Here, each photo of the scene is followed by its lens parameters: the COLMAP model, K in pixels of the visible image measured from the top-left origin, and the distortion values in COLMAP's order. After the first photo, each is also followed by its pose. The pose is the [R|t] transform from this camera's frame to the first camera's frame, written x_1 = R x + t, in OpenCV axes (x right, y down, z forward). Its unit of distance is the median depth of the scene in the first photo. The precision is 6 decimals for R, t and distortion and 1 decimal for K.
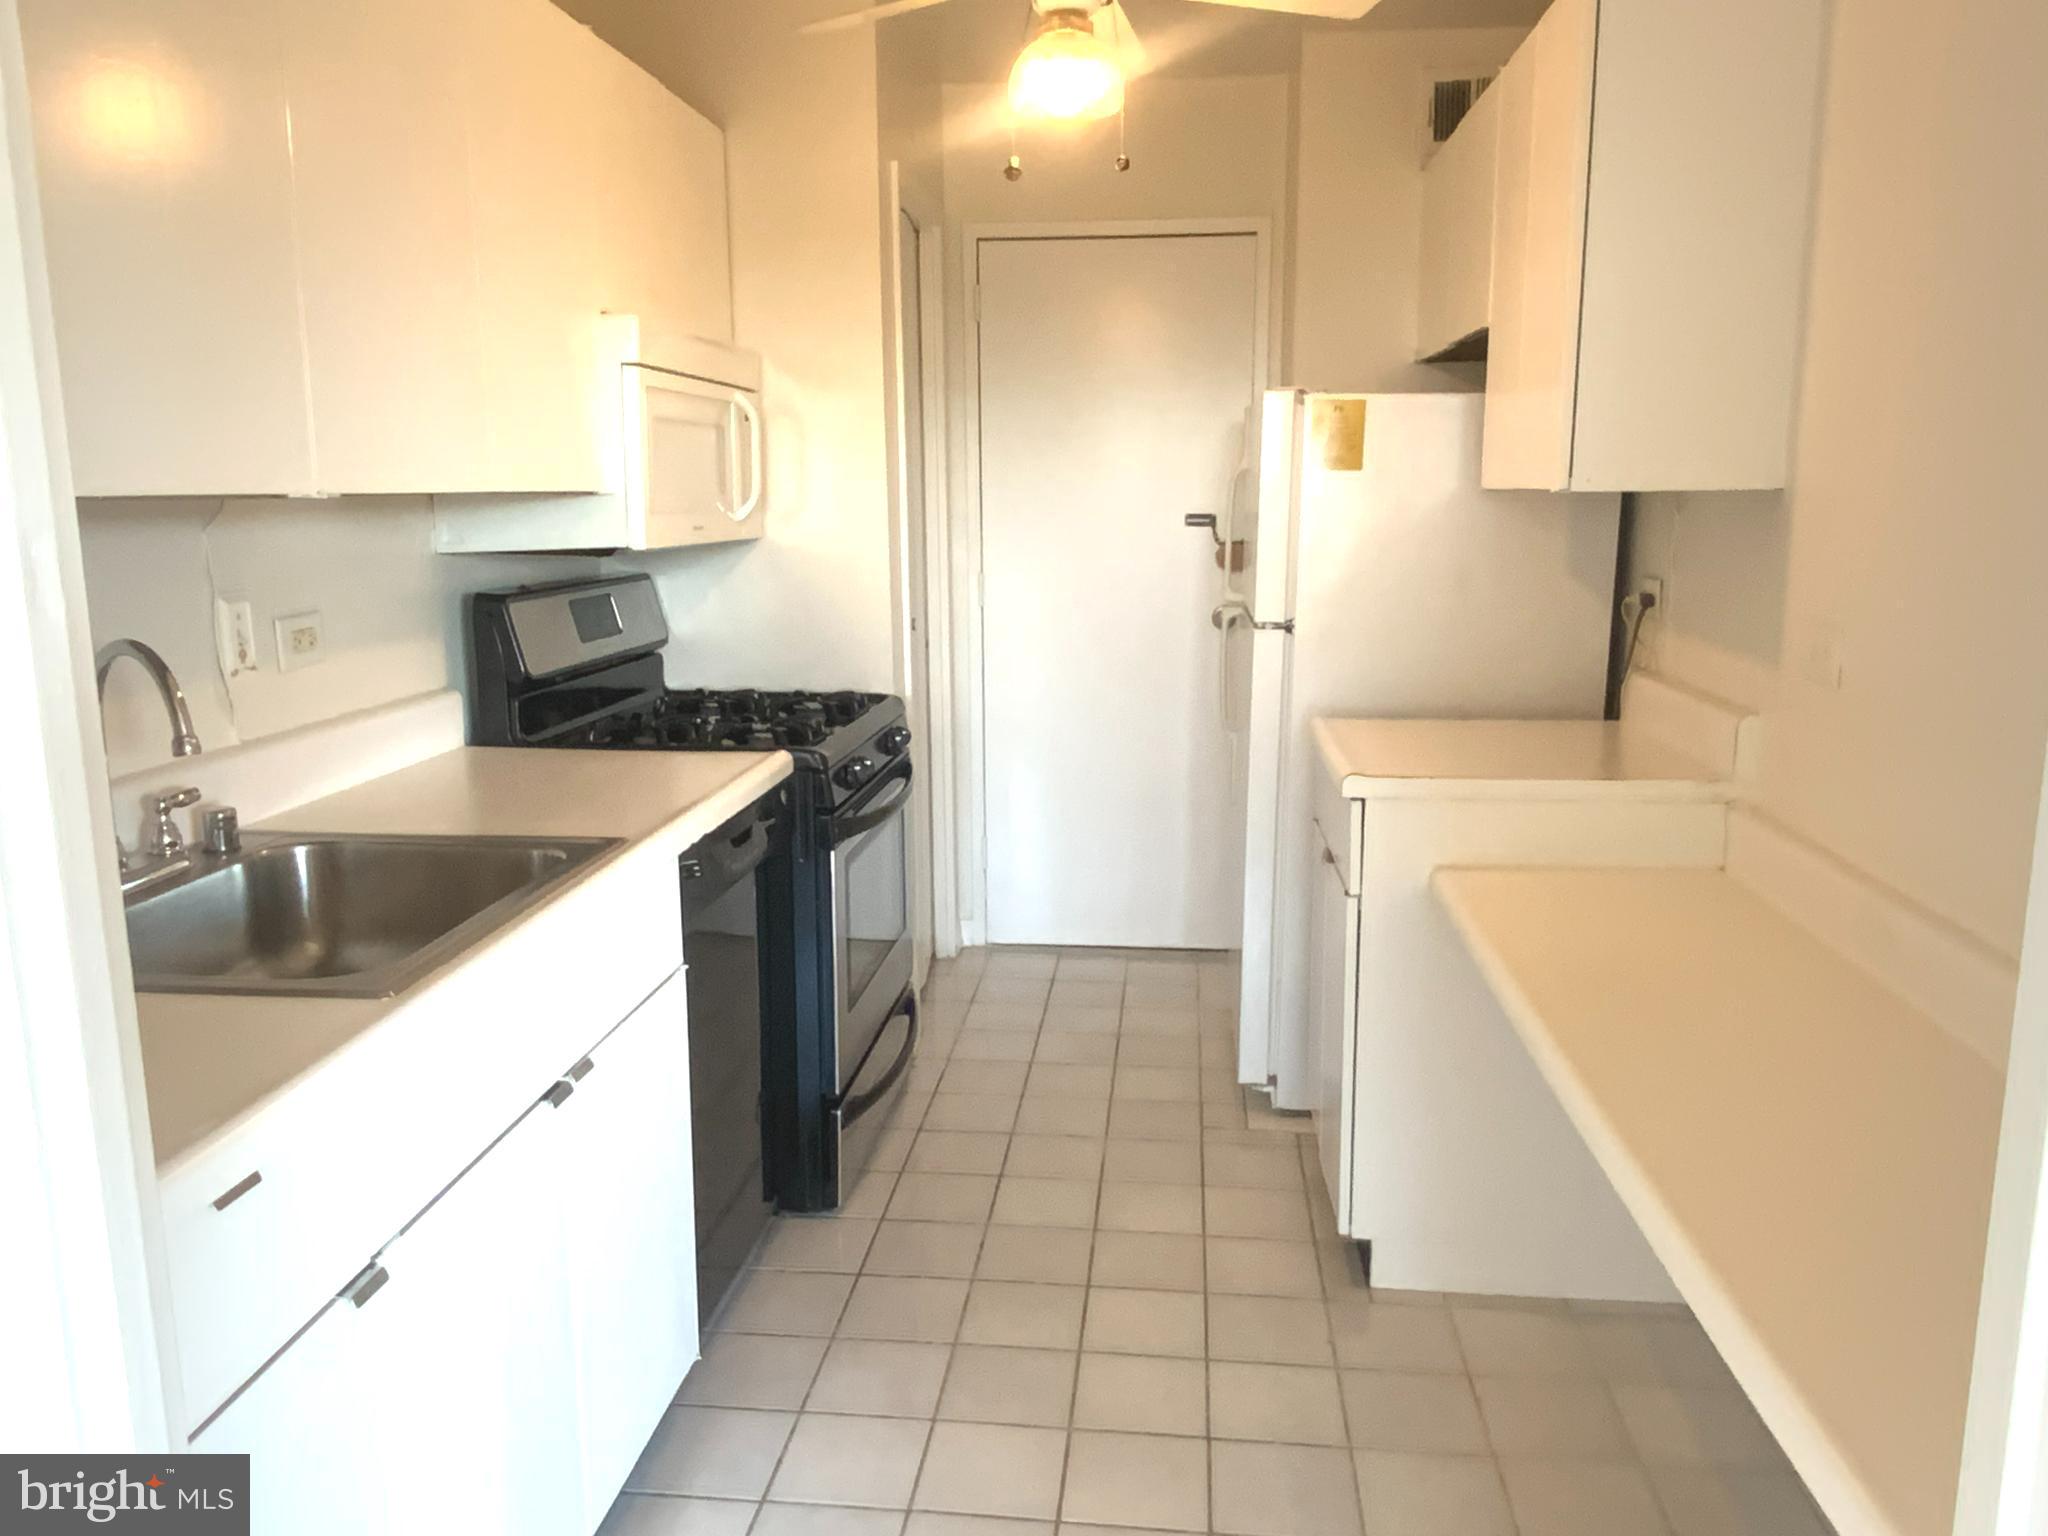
lens RADIAL K [[1500.6, 0, 1026.8], [0, 1500.6, 776.7], [0, 0, 1]] dist [0.093328, -0.164660]
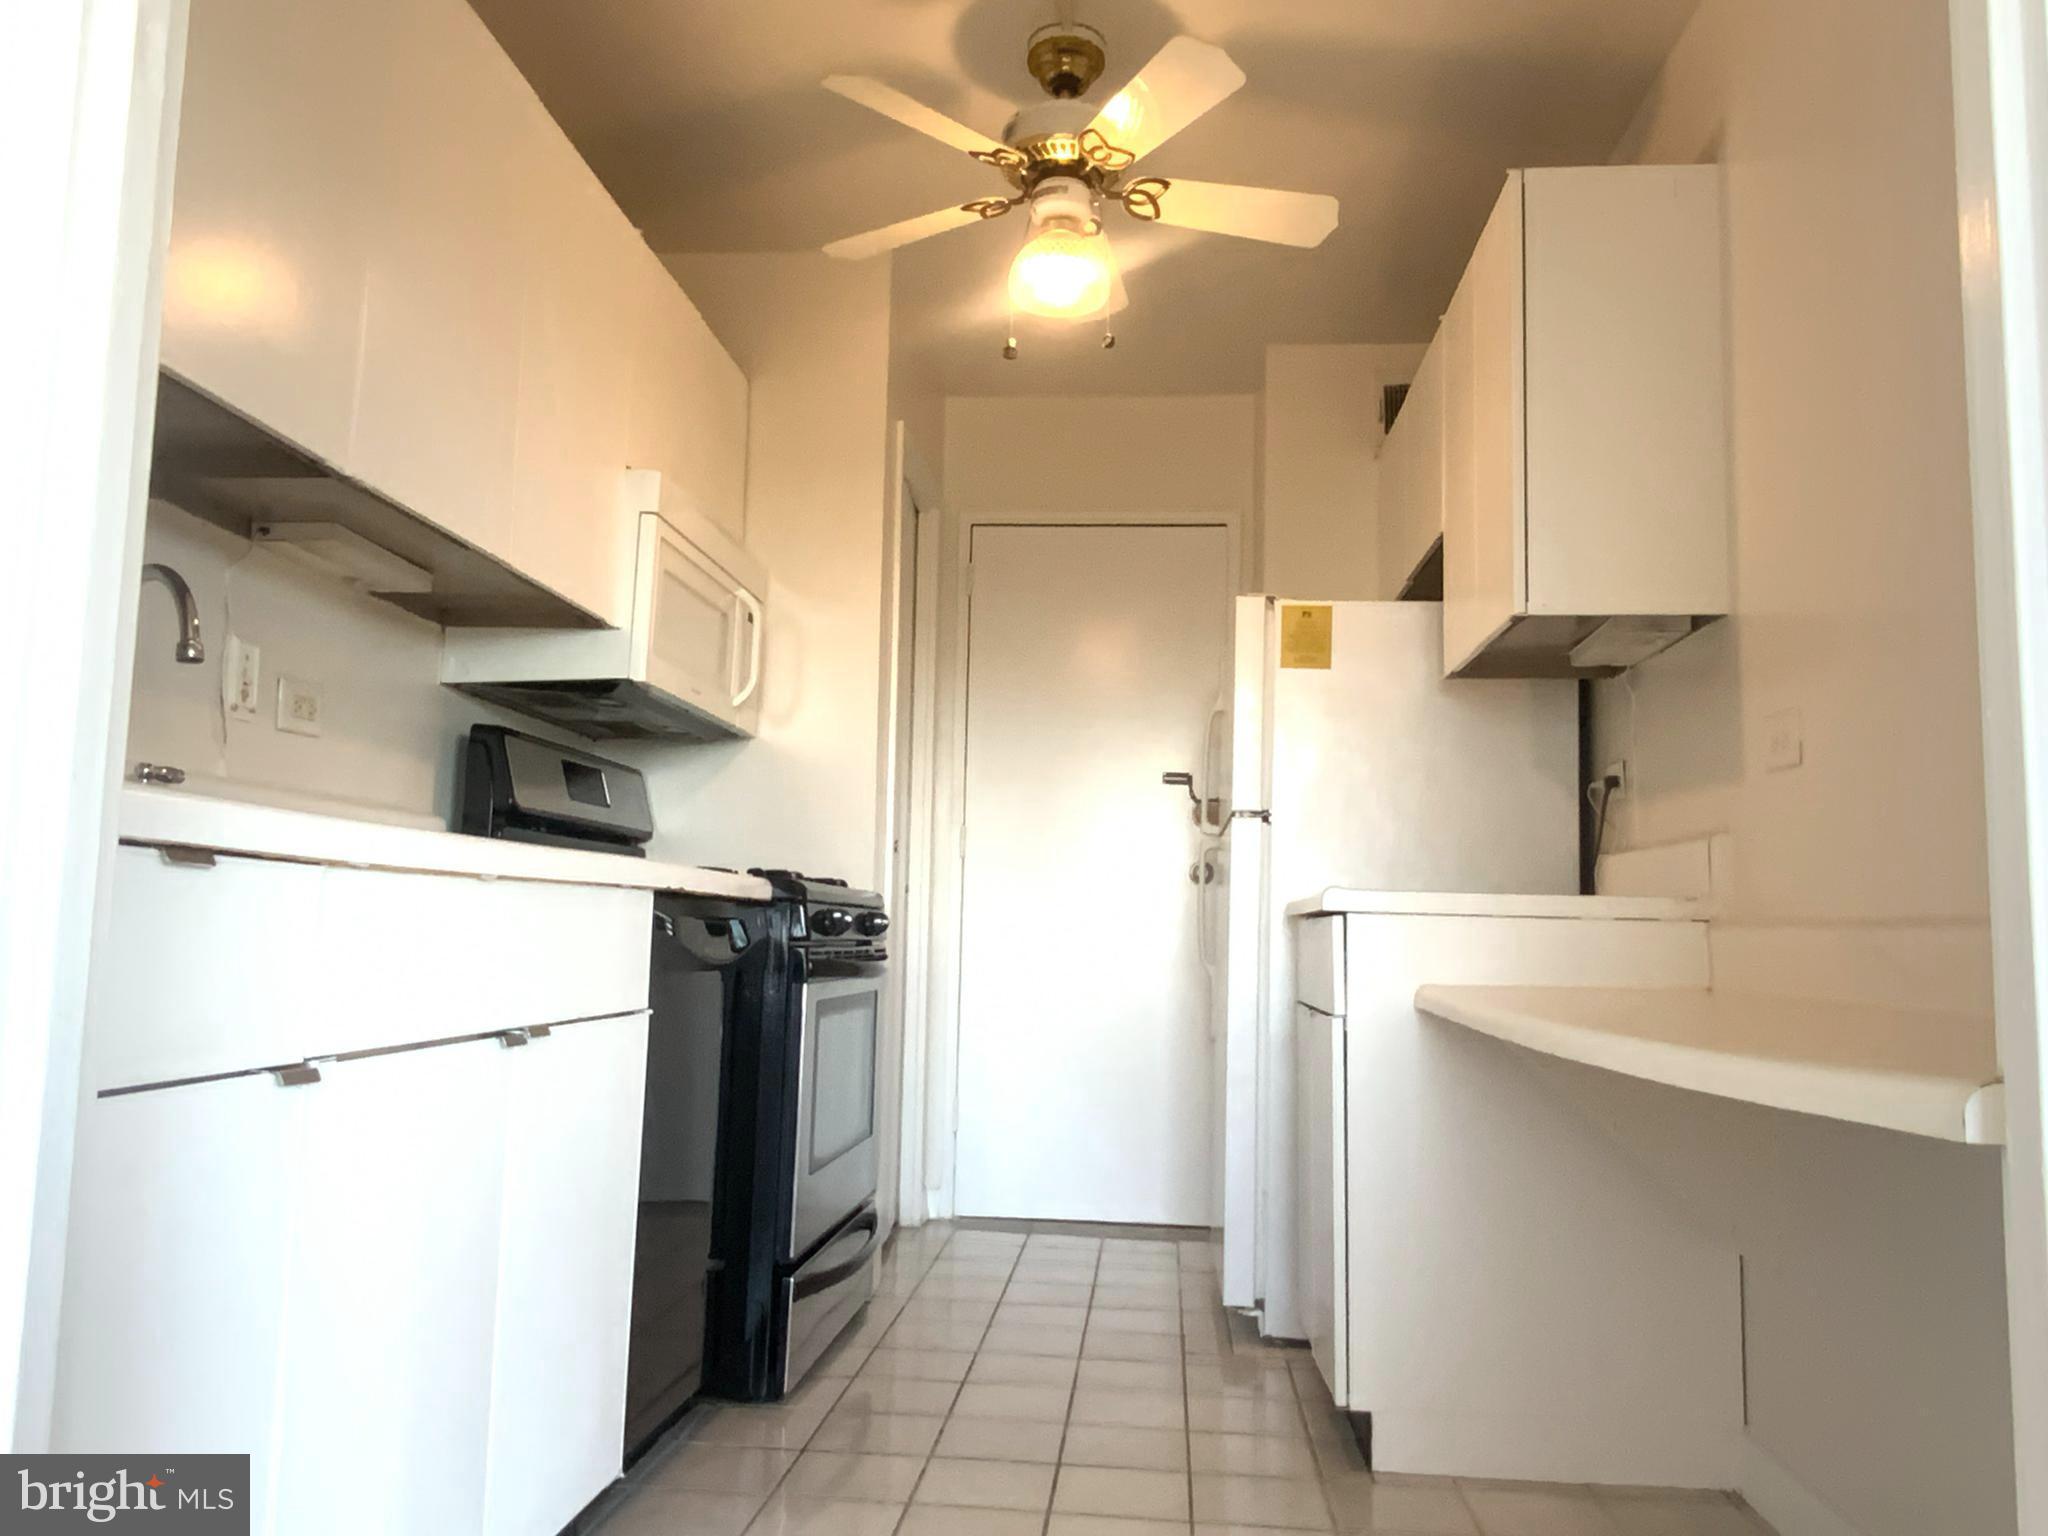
lens RADIAL K [[1500.6, 0, 1026.8], [0, 1500.6, 776.7], [0, 0, 1]] dist [0.093328, -0.164660]
pose [[0.999480, 0.029760, 0.012454, -0.001381], [-0.024873, 0.956708, -0.289986, 0.176230], [-0.020544, 0.289525, 0.956950, 0.019622]]
